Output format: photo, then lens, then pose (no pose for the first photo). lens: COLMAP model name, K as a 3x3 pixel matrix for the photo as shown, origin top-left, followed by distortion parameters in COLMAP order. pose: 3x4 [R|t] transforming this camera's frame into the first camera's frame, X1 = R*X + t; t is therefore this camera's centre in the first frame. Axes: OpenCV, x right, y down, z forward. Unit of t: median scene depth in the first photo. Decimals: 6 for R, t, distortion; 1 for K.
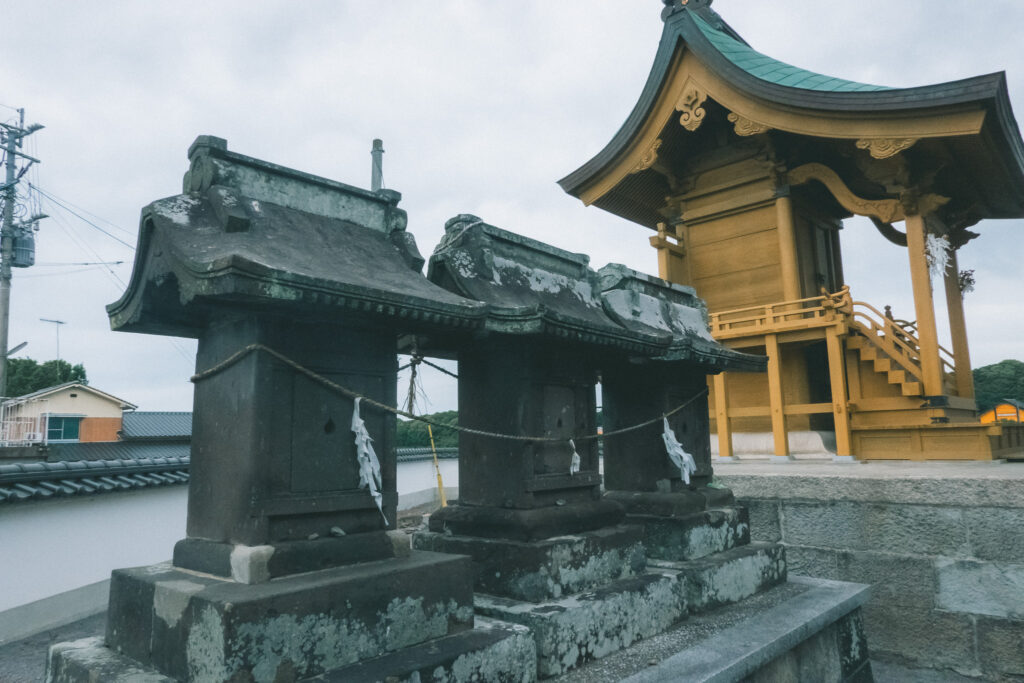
lens RADIAL K [[693.0, 0, 512.0], [0, 693.0, 341.5], [0, 0, 1]] dist [-0.002849, -0.002574]
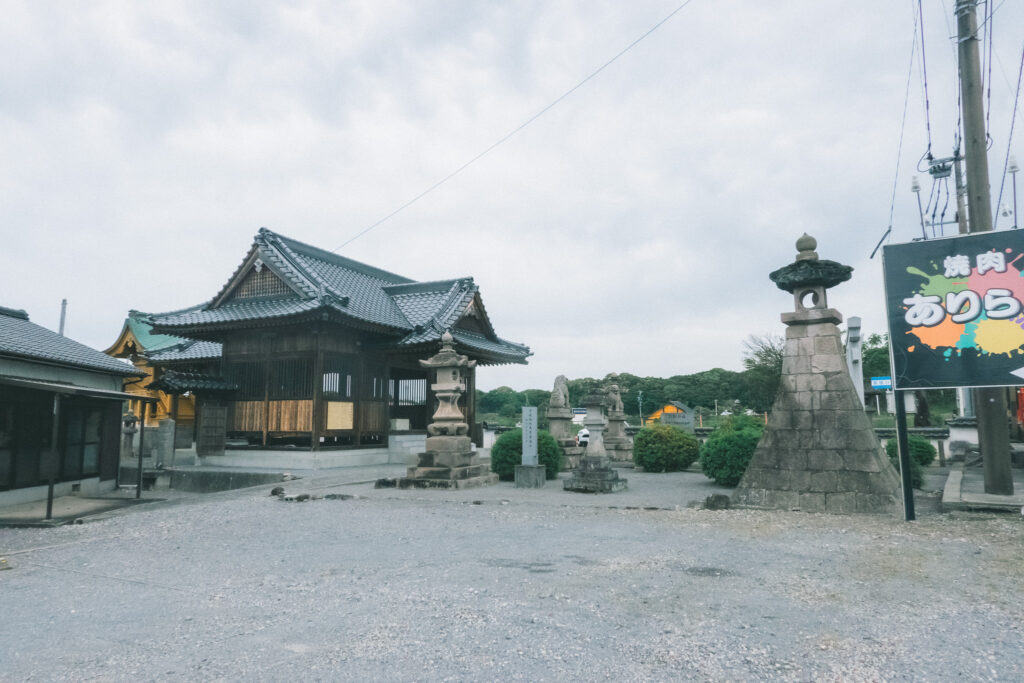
lens RADIAL K [[693.0, 0, 512.0], [0, 693.0, 341.5], [0, 0, 1]] dist [-0.002849, -0.002574]
pose [[0.951838, 0.064207, 0.299802, 1.206595], [-0.070418, 0.997468, 0.009947, -0.547003], [-0.298404, -0.030579, 0.953950, -3.739422]]
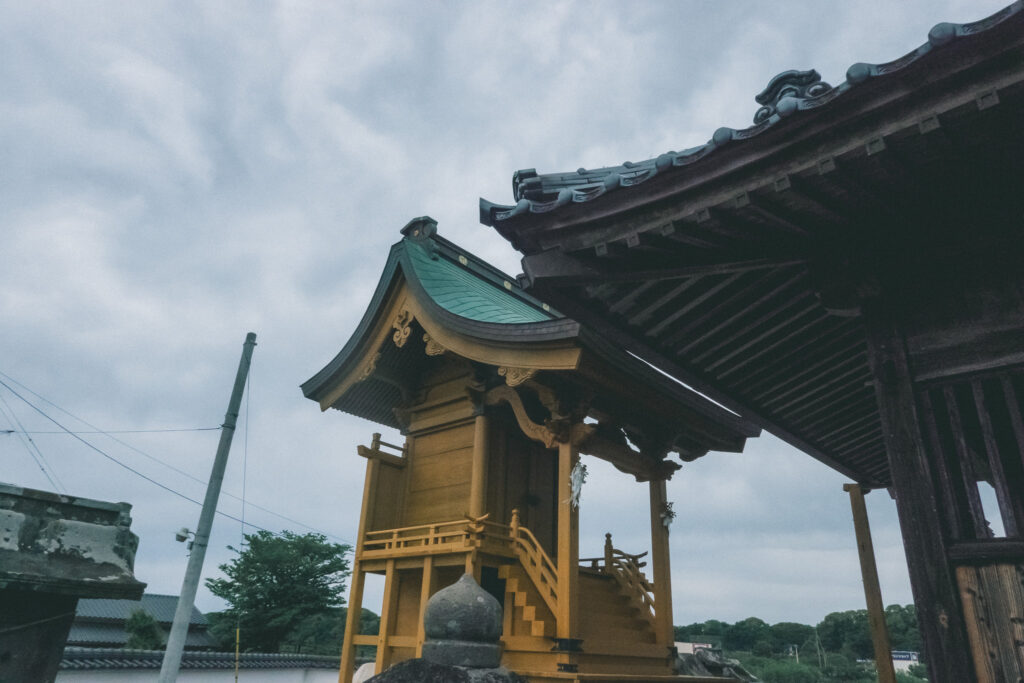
lens RADIAL K [[693.0, 0, 512.0], [0, 693.0, 341.5], [0, 0, 1]] dist [-0.002849, -0.002574]
pose [[0.997476, 0.065993, -0.026195, 0.447651], [-0.070660, 0.958808, -0.275125, -0.036085], [0.006960, 0.276282, 0.961051, -0.006035]]
